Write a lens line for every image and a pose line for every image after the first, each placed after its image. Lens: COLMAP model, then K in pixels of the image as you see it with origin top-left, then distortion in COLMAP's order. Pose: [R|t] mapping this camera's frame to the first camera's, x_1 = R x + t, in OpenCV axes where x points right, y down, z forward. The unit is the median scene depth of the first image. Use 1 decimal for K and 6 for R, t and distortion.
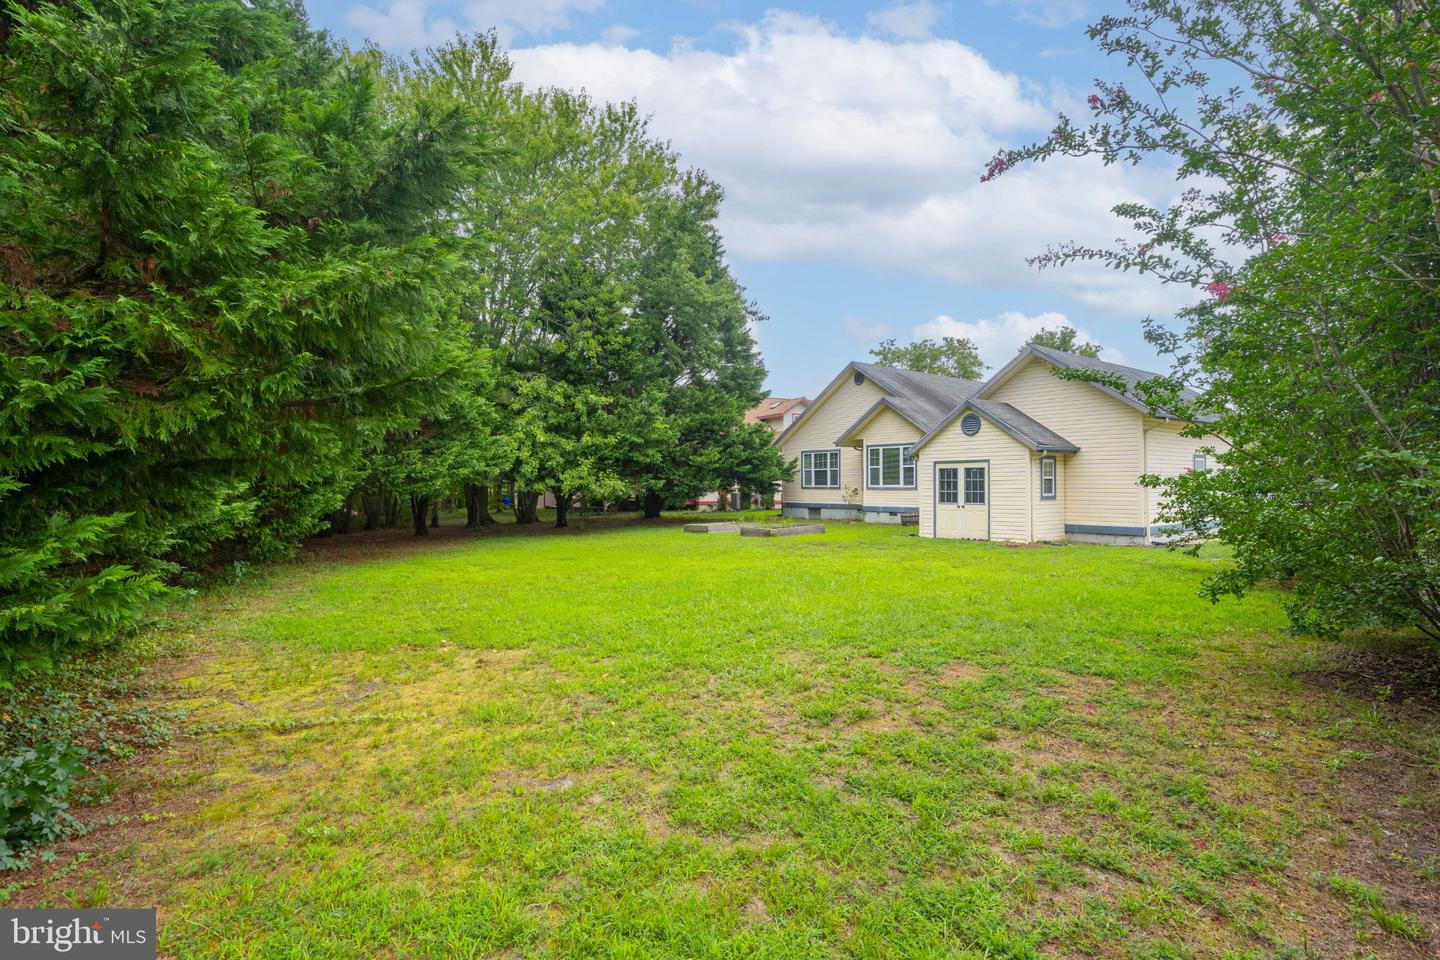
lens RADIAL K [[698.8, 0, 719.8], [0, 698.8, 480.1], [0, 0, 1]] dist [-0.000086, -0.000155]
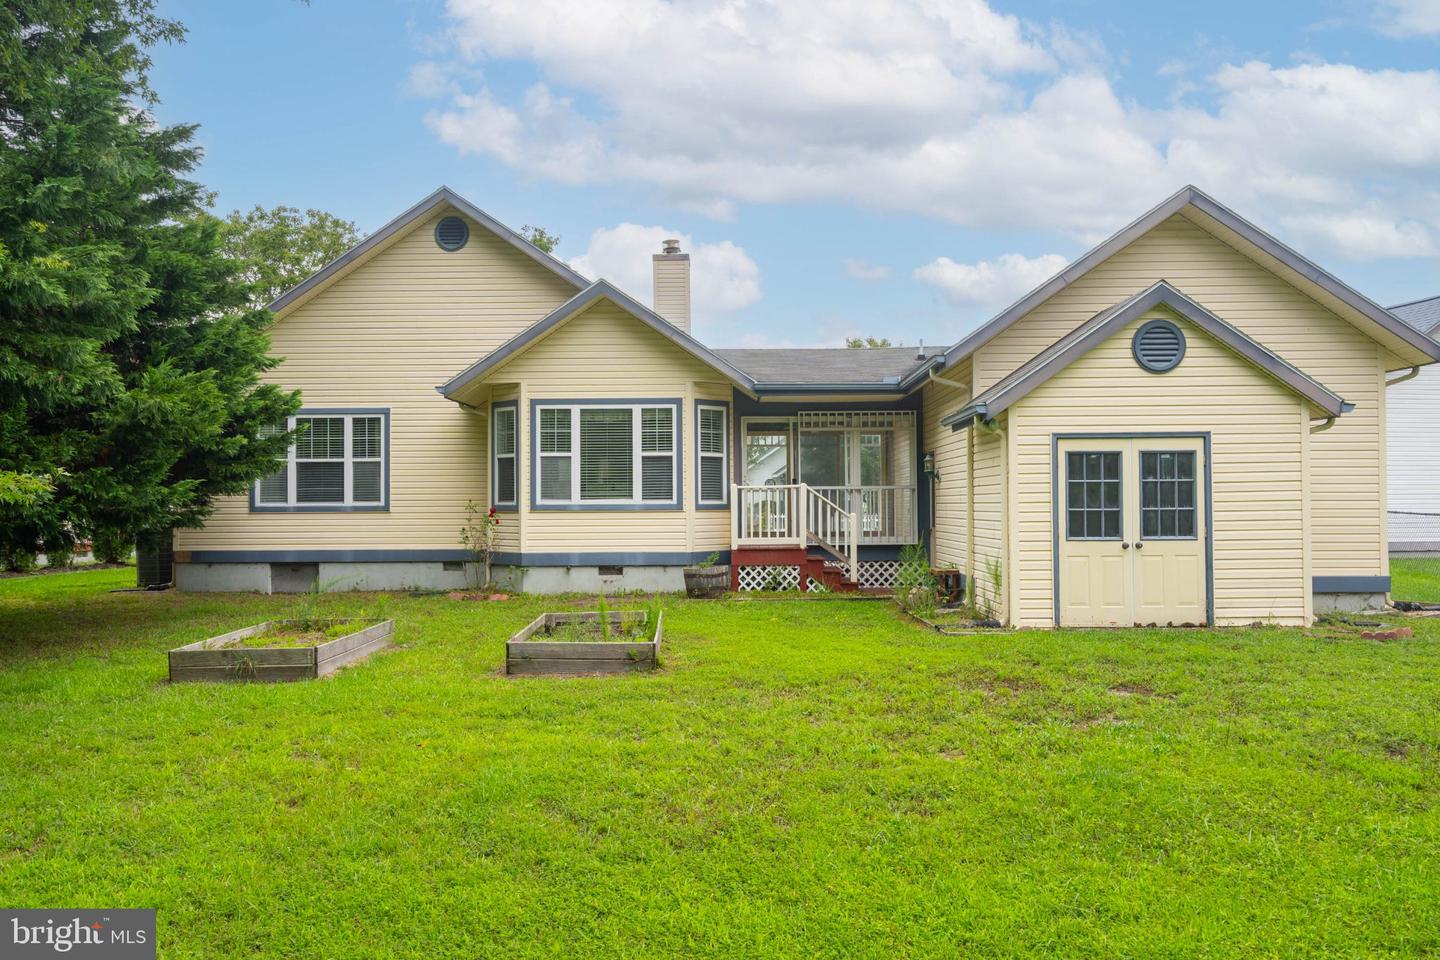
lens RADIAL K [[1127.0, 0, 719.7], [0, 1127.0, 482.1], [0, 0, 1]] dist [0.003643, 0.000744]
pose [[0.647683, 0.009096, 0.761856, -0.299136], [0.001880, 0.999907, -0.013536, 0.008673], [-0.761908, 0.010199, 0.647605, 0.733112]]
